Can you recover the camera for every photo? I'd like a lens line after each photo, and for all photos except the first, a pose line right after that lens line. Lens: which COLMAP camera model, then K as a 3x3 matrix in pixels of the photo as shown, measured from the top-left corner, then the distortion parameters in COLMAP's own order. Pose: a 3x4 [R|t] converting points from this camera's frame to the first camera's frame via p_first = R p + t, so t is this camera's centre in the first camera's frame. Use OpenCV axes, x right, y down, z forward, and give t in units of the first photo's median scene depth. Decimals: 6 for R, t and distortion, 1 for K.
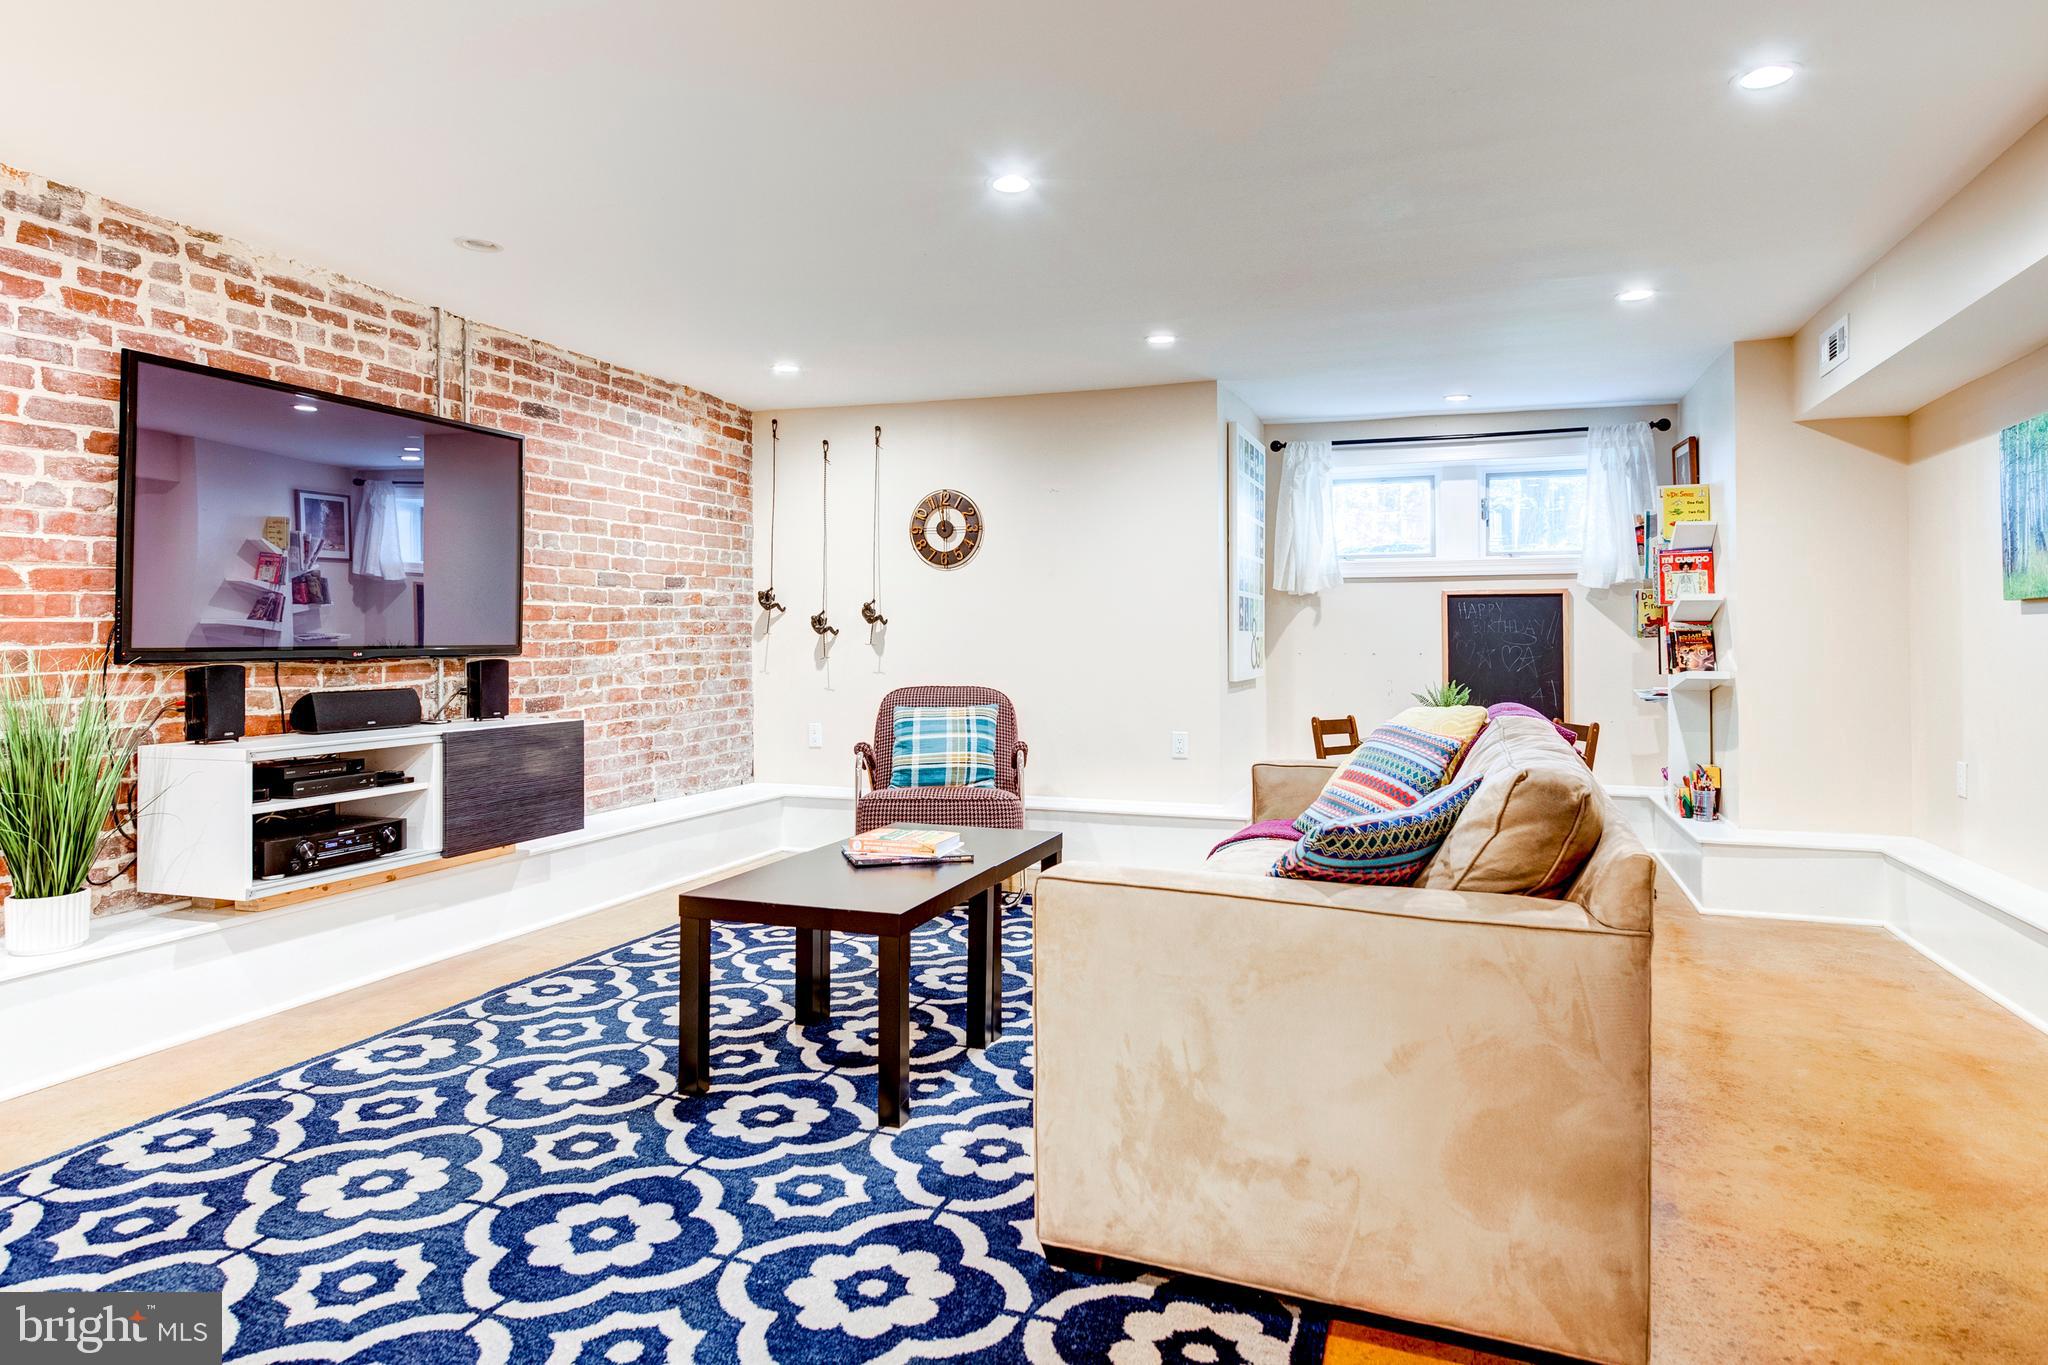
lens RADIAL K [[1178.4, 0, 1028.6], [0, 1178.4, 623.3], [0, 0, 1]] dist [0.004876, -0.001432]
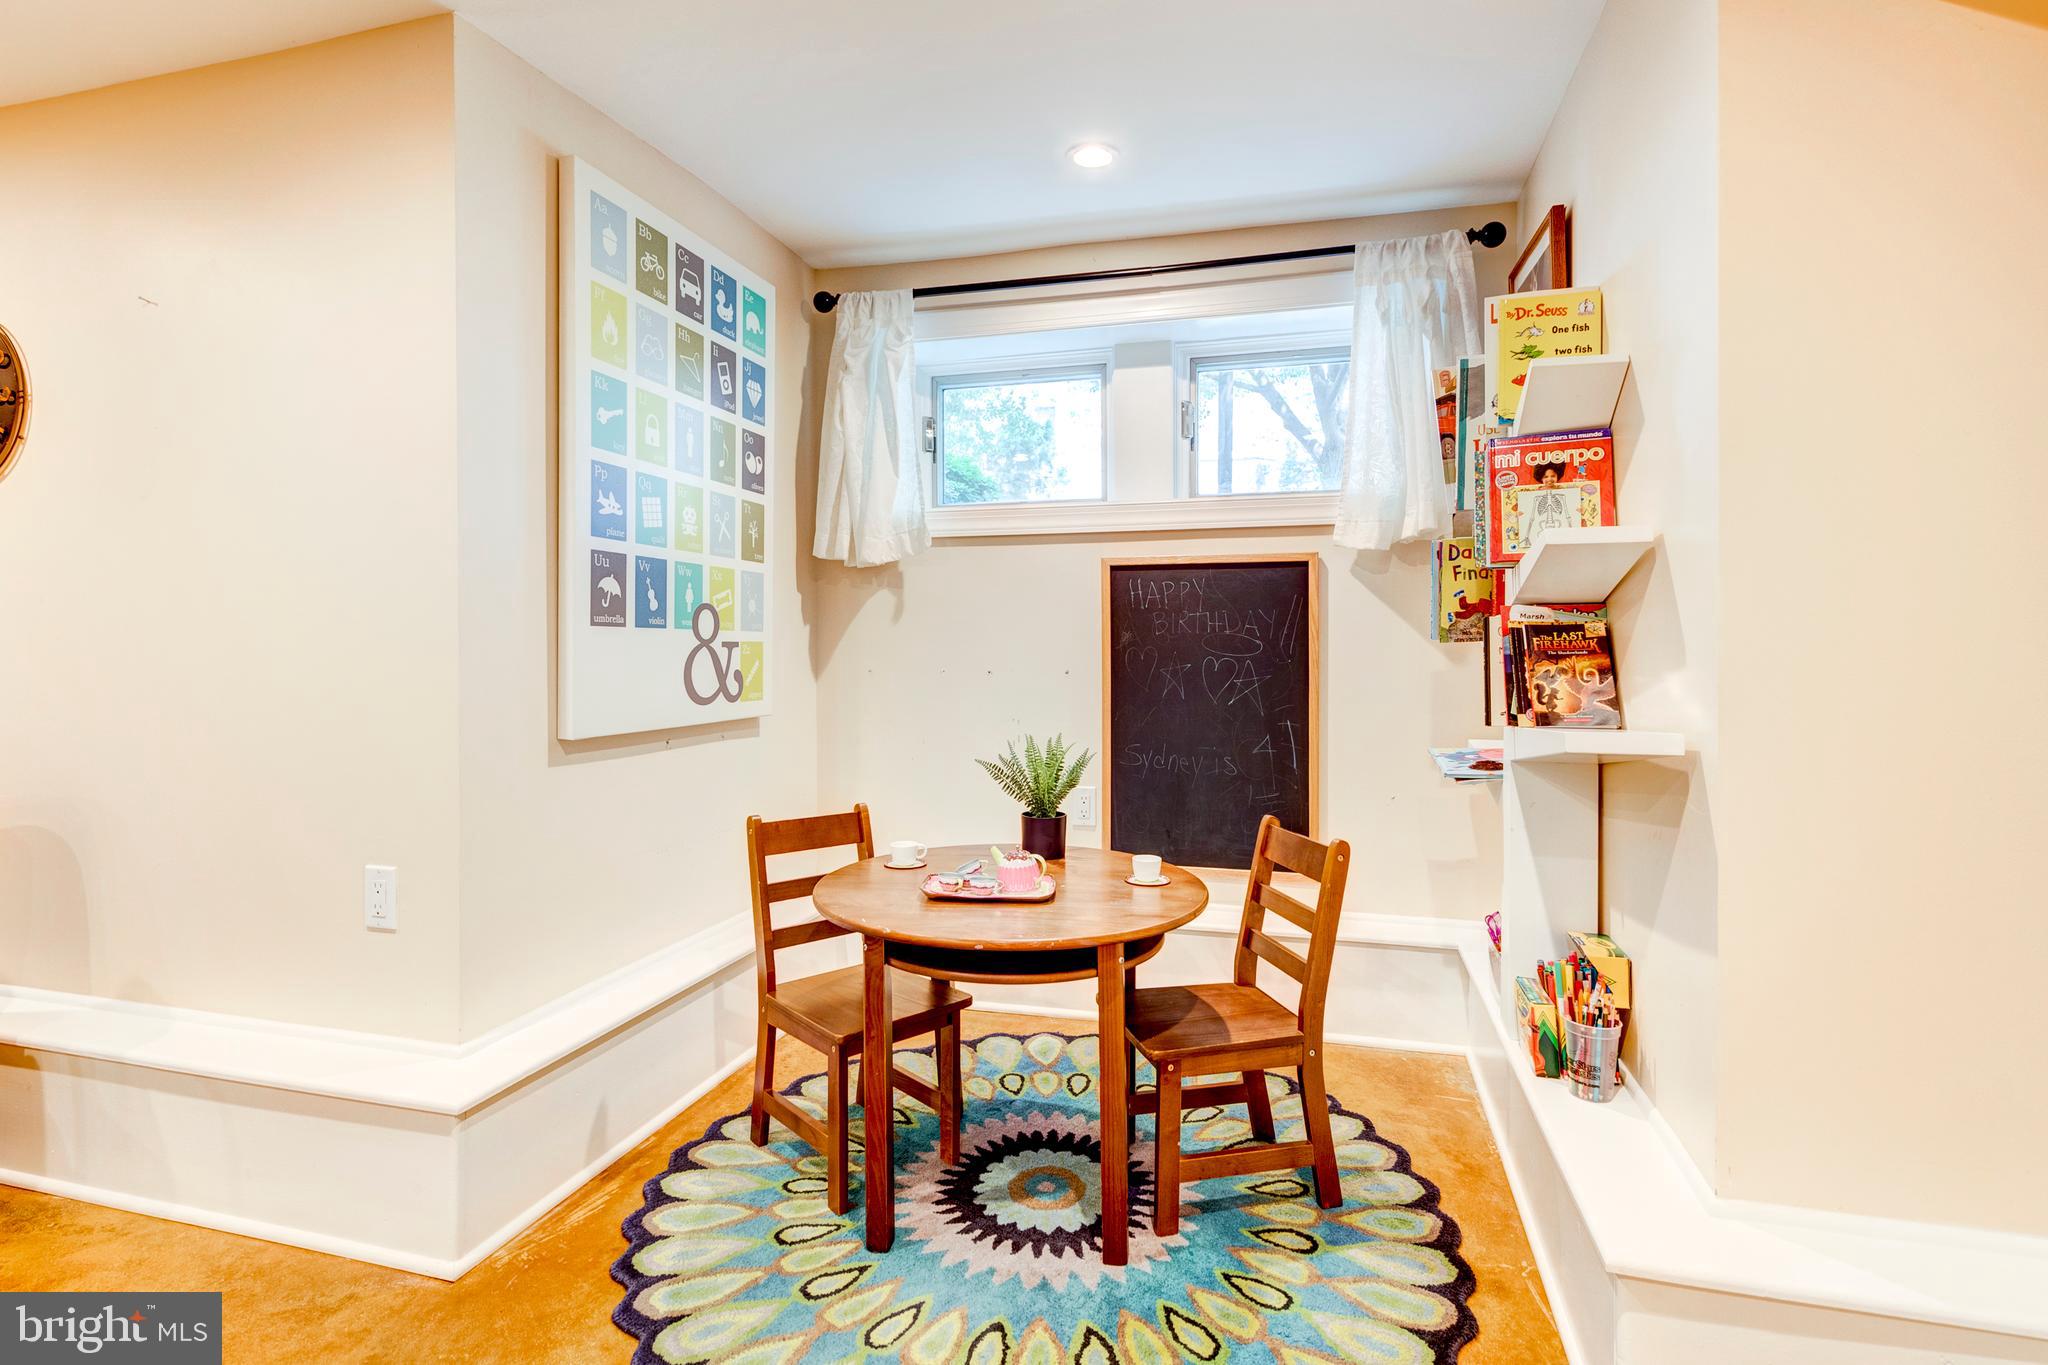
lens RADIAL K [[973.5, 0, 1026.4], [0, 973.5, 654.7], [0, 0, 1]] dist [-0.000693, -0.000076]
pose [[0.997518, -0.000260, 0.070415, 0.359169], [-0.001191, 0.999788, 0.020564, 0.010562], [-0.070405, -0.020597, 0.997306, 0.691326]]
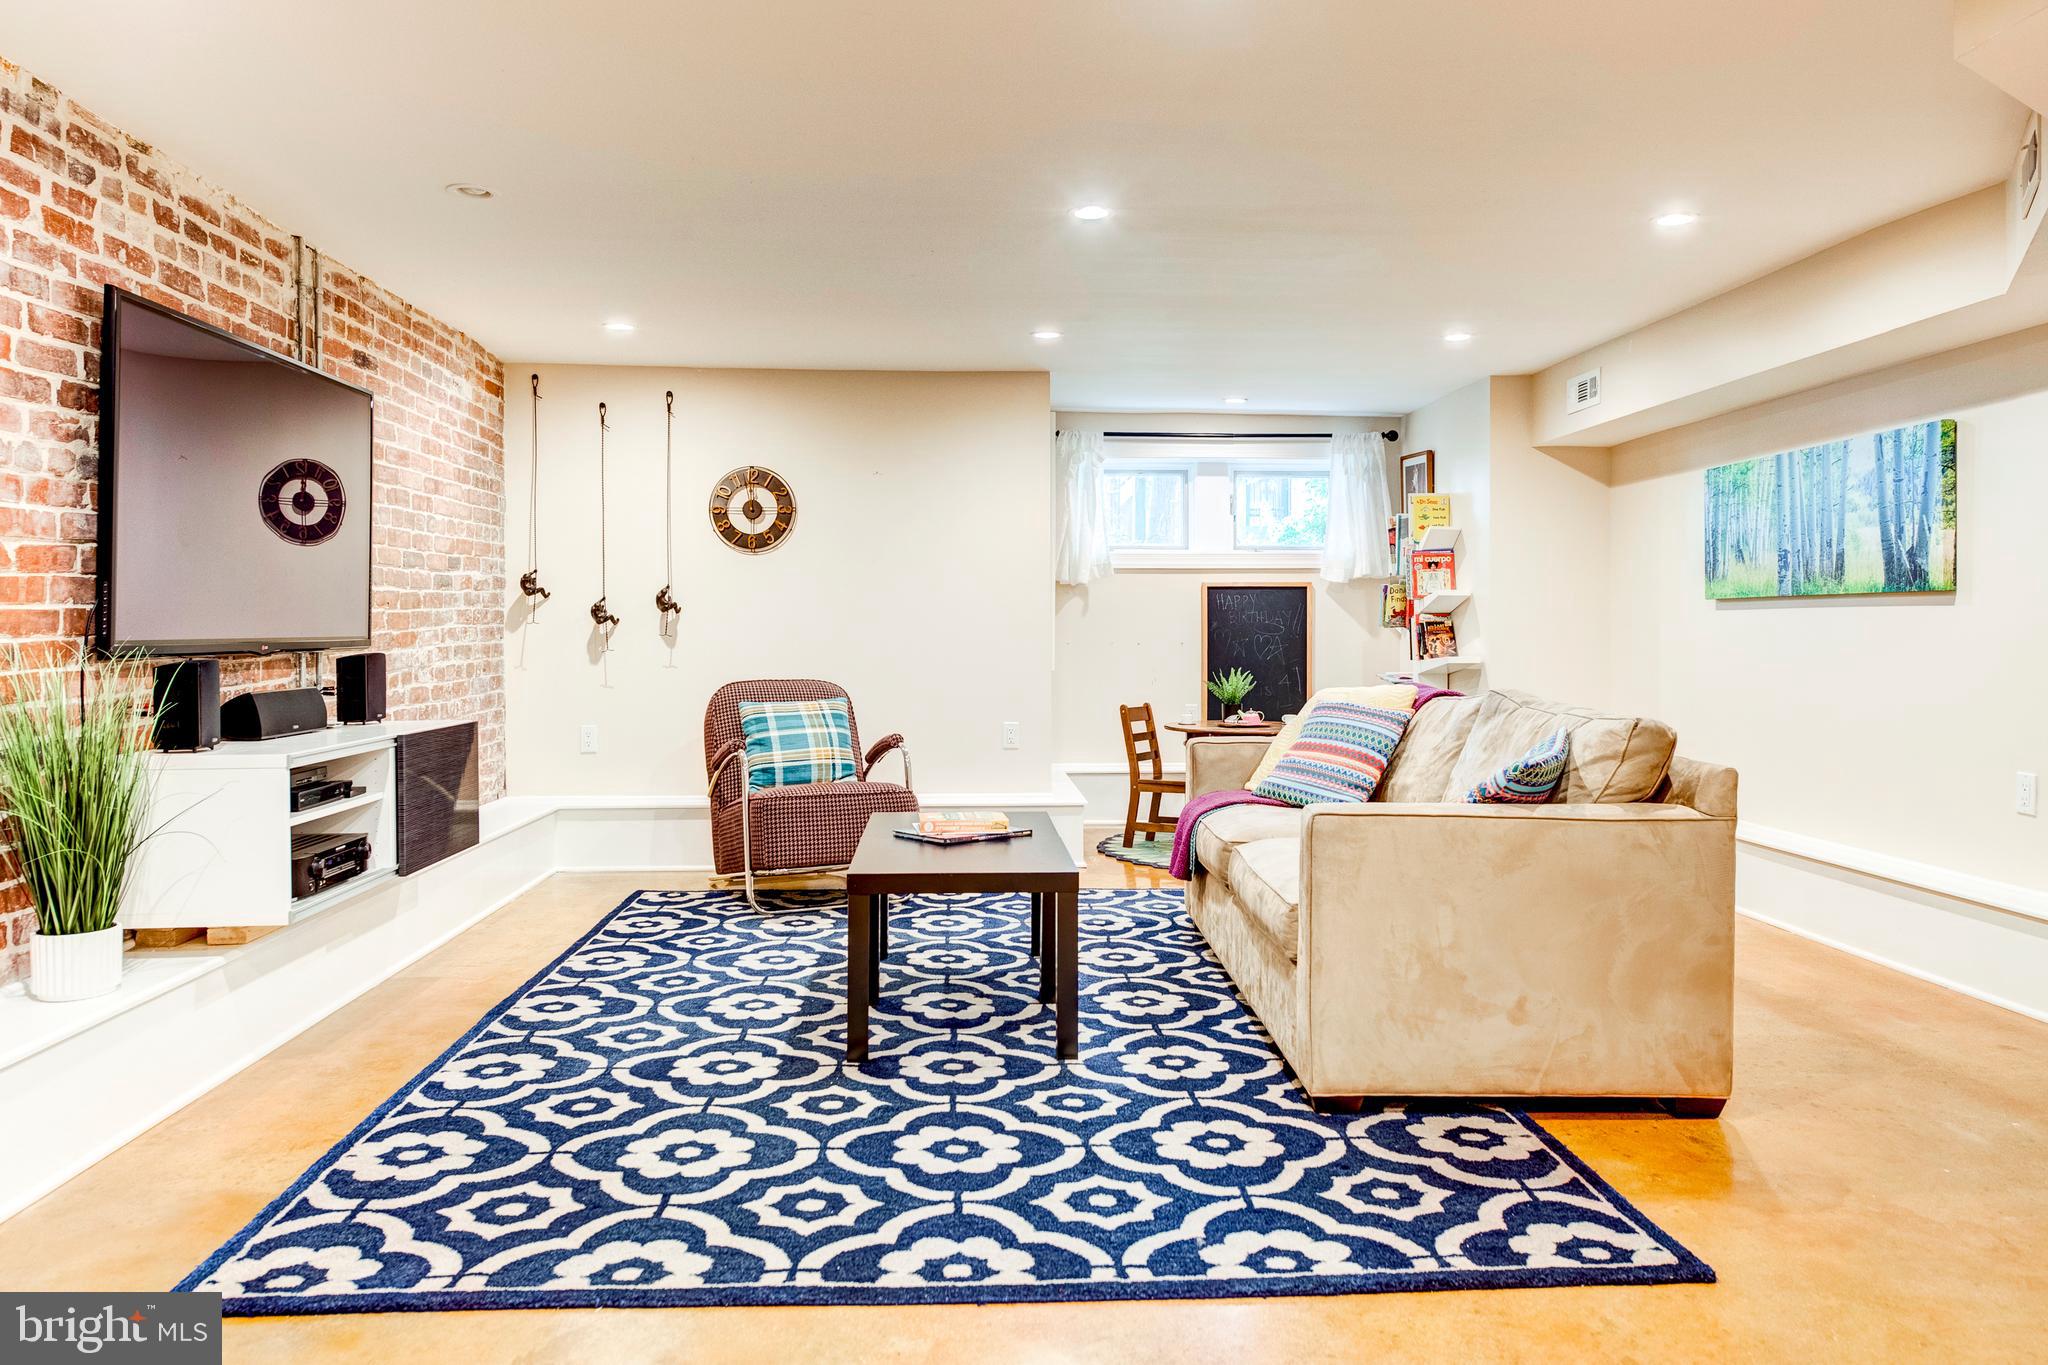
lens RADIAL K [[1420.1, 0, 1019.0], [0, 1420.1, 644.5], [0, 0, 1]] dist [0.005102, -0.000550]
pose [[0.923178, -0.004795, 0.384343, -0.356729], [-0.004593, 0.999713, 0.023504, -0.002095], [-0.384346, -0.023463, 0.922891, -0.121442]]
